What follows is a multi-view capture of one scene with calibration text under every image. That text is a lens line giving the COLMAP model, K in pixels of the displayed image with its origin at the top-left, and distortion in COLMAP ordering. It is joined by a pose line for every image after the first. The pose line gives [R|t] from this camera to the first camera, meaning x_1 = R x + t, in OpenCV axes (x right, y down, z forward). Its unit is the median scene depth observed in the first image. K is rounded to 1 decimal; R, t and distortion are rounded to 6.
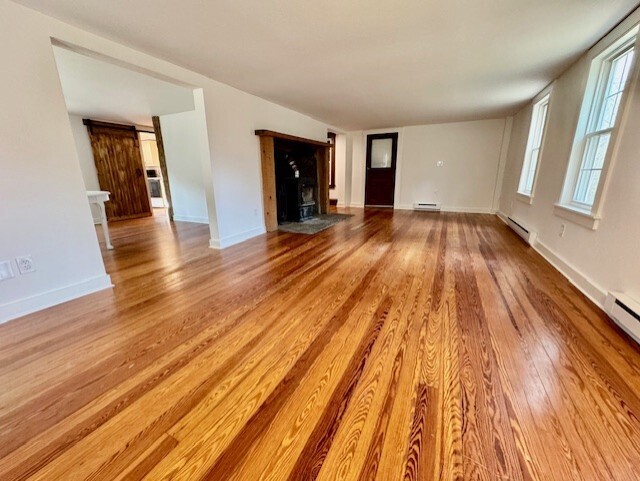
lens RADIAL K [[254.1, 0, 320.0], [0, 254.1, 240.5], [0, 0, 1]] dist [-0.003181, -0.000157]
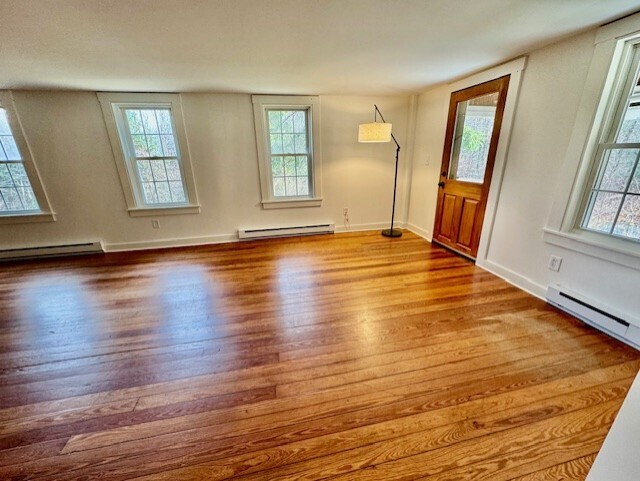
lens RADIAL K [[254.1, 0, 320.0], [0, 254.1, 240.5], [0, 0, 1]] dist [-0.003181, -0.000157]
pose [[-0.618419, -0.237076, 0.749235, -0.320952], [0.222928, 0.861318, 0.456546, -0.181100], [-0.753566, 0.449362, -0.479804, 0.460568]]
